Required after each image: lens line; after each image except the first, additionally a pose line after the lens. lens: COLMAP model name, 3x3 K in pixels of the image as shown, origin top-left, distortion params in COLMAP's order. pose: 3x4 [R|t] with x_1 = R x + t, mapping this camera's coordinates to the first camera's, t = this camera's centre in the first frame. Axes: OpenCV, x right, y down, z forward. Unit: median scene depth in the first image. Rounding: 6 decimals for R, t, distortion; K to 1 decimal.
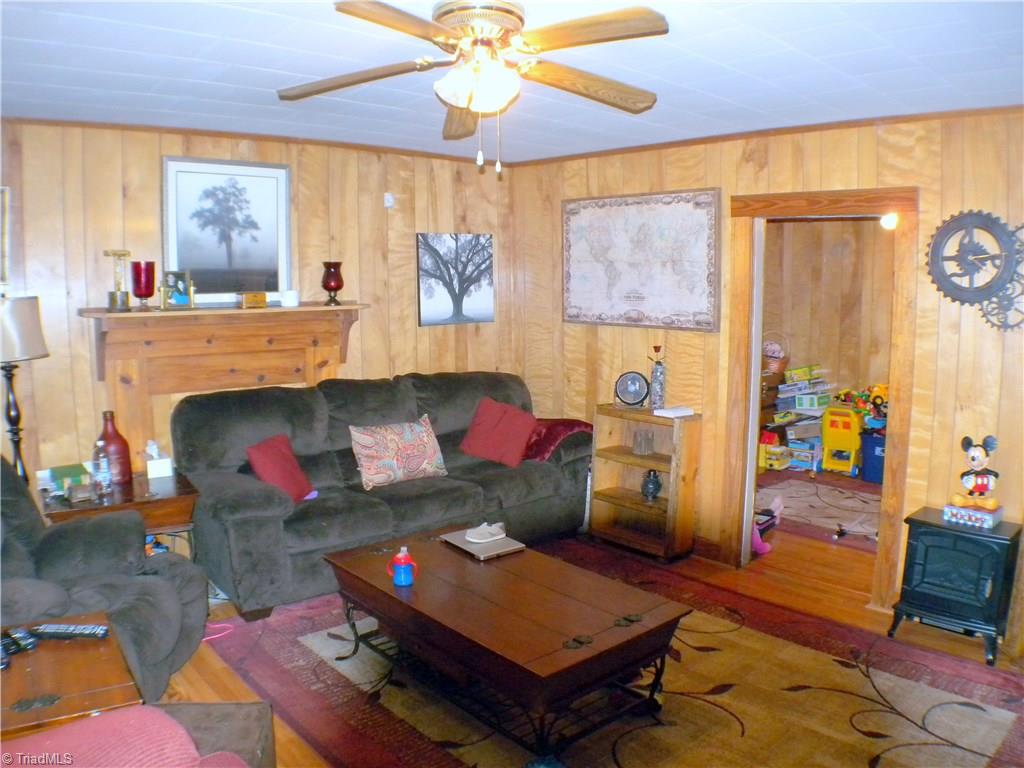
lens RADIAL K [[809.3, 0, 512.0], [0, 809.3, 384.0], [0, 0, 1]] dist [-0.183875, 0.011954]
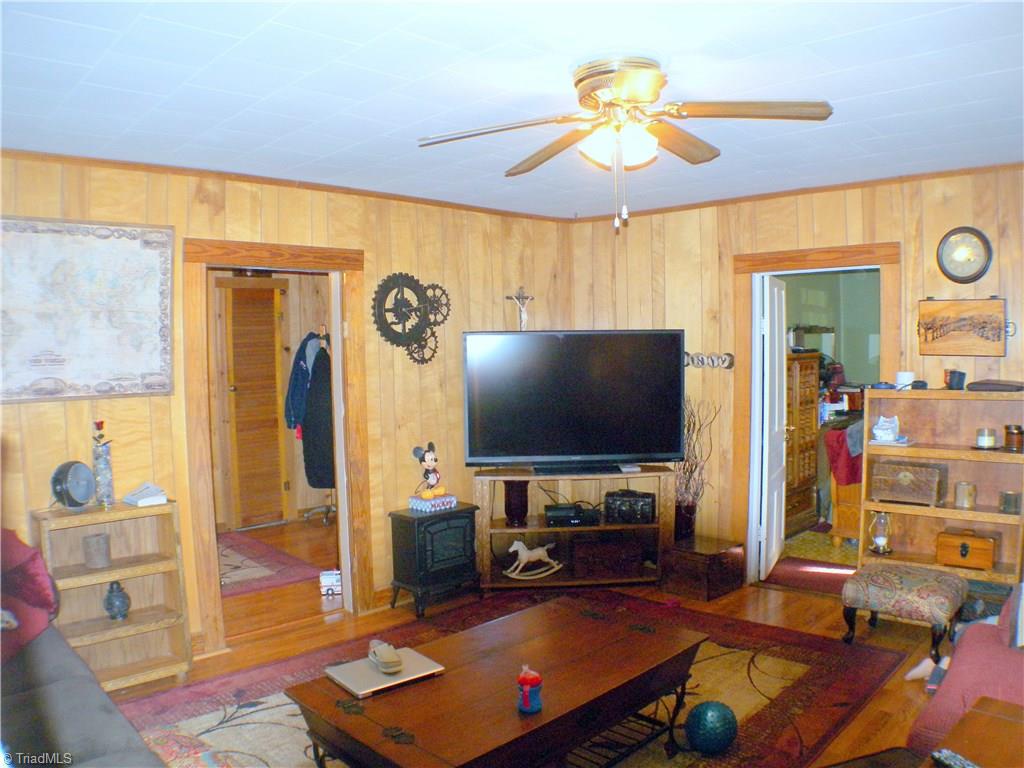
lens RADIAL K [[809.3, 0, 512.0], [0, 809.3, 384.0], [0, 0, 1]] dist [-0.183875, 0.011954]
pose [[-0.062223, -0.062430, 0.996108, -0.589150], [0.134571, 0.988403, 0.070354, -0.084549], [-0.988948, 0.138425, -0.053100, 0.672863]]
